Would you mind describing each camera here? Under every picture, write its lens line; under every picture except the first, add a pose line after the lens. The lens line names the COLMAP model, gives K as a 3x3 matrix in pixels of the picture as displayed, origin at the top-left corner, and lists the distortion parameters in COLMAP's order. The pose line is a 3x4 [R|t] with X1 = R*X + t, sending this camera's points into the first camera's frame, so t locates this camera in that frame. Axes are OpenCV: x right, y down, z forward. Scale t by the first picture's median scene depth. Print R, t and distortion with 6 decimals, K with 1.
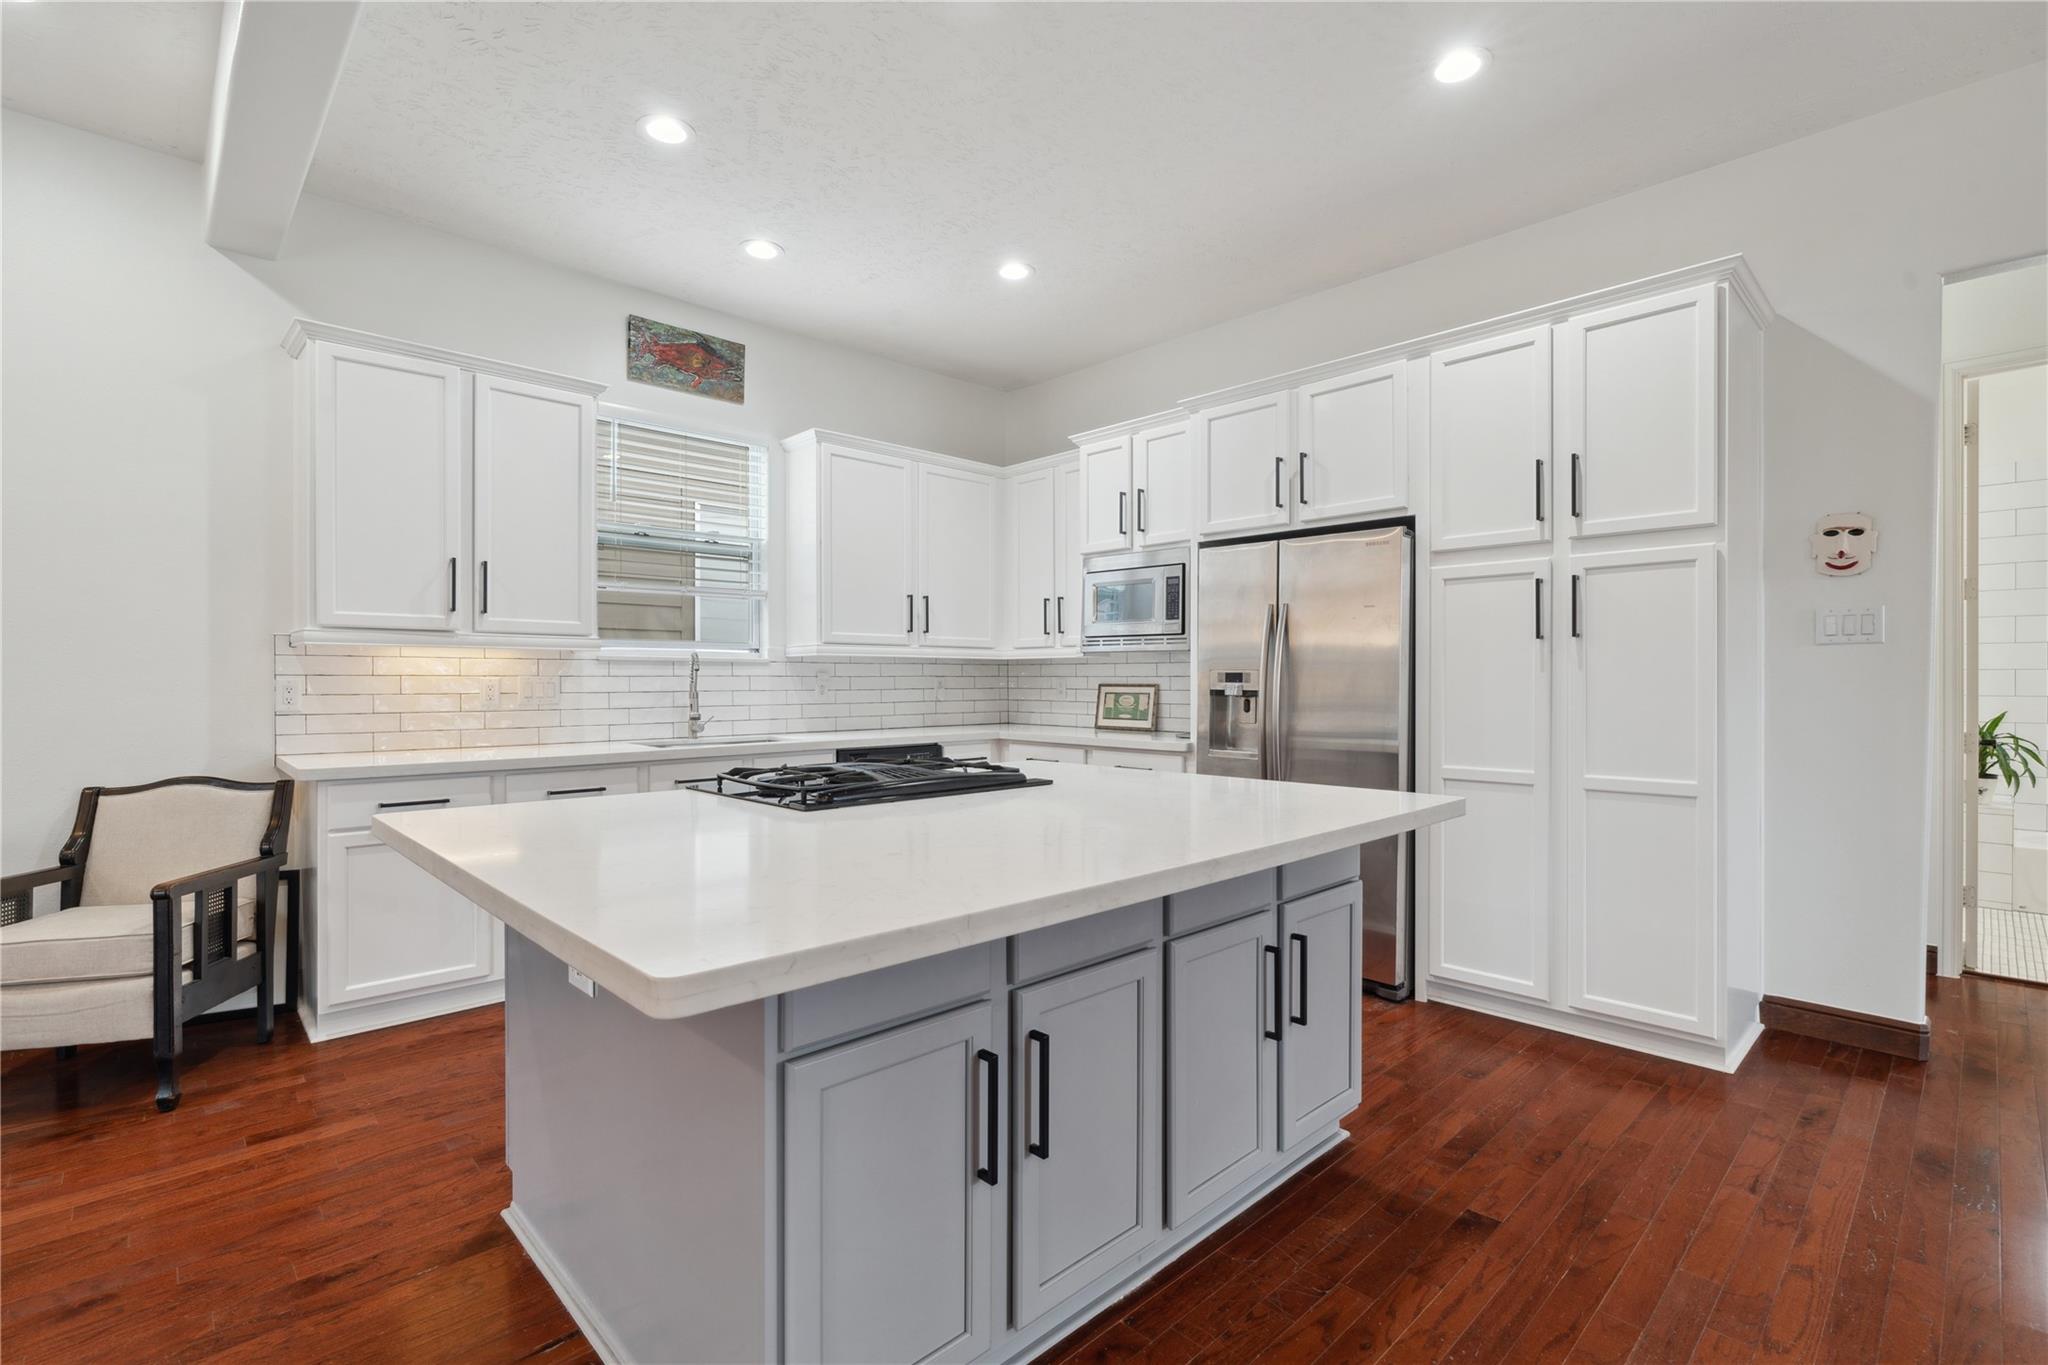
lens RADIAL K [[933.2, 0, 1030.2], [0, 933.2, 683.6], [0, 0, 1]] dist [-0.006728, 0.000495]
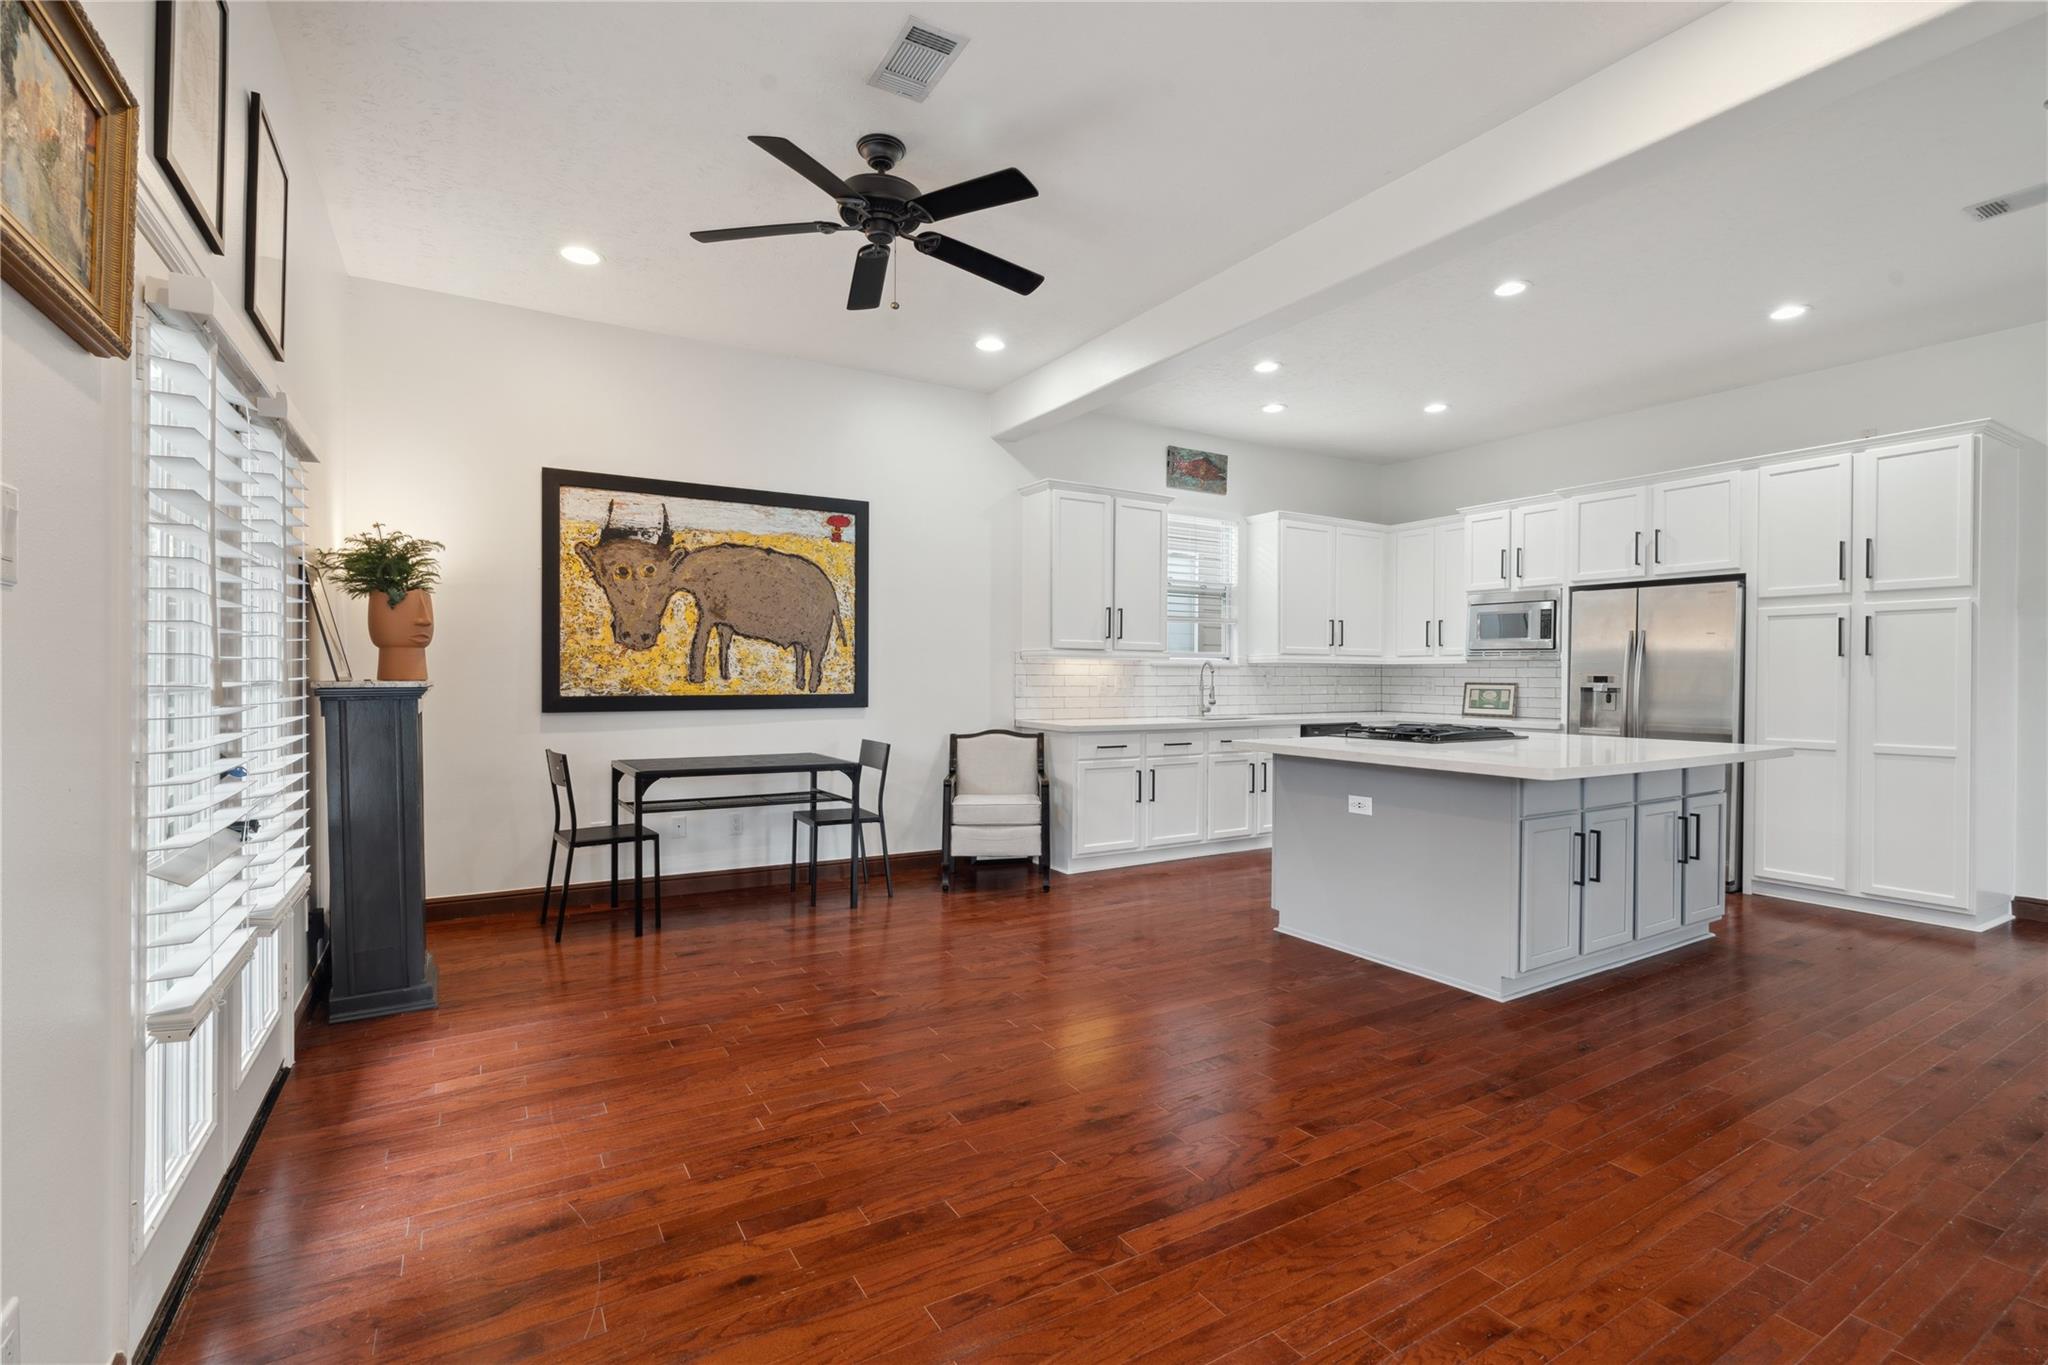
lens RADIAL K [[933.2, 0, 1015.5], [0, 933.2, 683.7], [0, 0, 1]] dist [-0.006728, 0.000495]
pose [[0.975339, 0.007075, -0.220599, -0.410286], [-0.006079, 0.999968, 0.005193, -0.001378], [0.220629, -0.003724, 0.975351, -0.735551]]
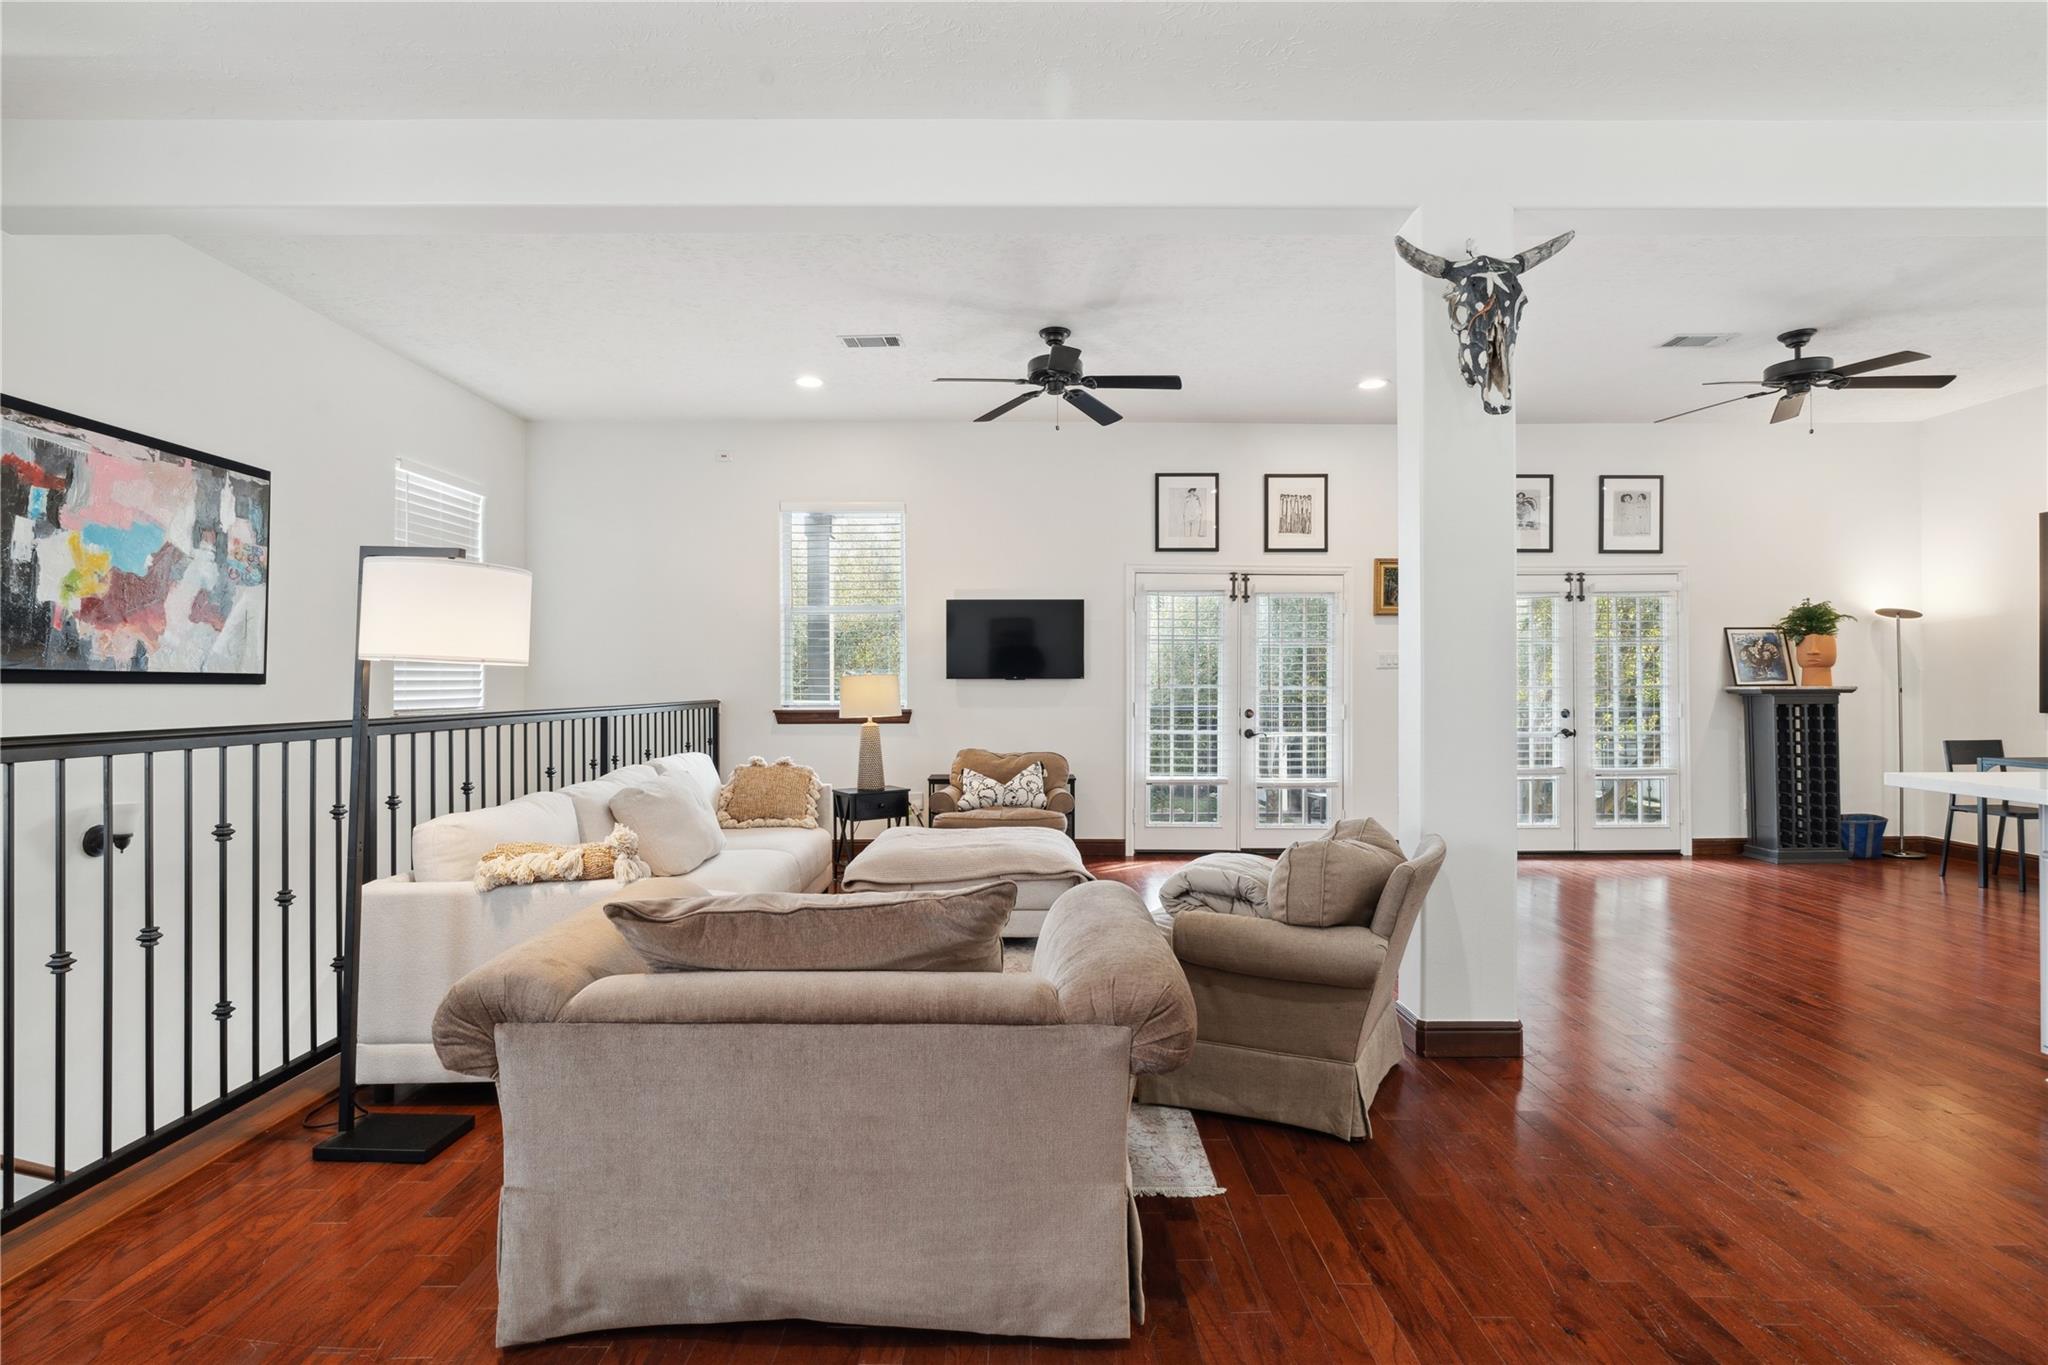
lens RADIAL K [[933.2, 0, 1036.9], [0, 933.2, 675.7], [0, 0, 1]] dist [-0.006728, 0.000495]
pose [[-0.682557, 0.000257, -0.730832, 1.060475], [0.002707, 0.999994, -0.002176, -0.015894], [0.730827, -0.003464, -0.682554, 0.256359]]
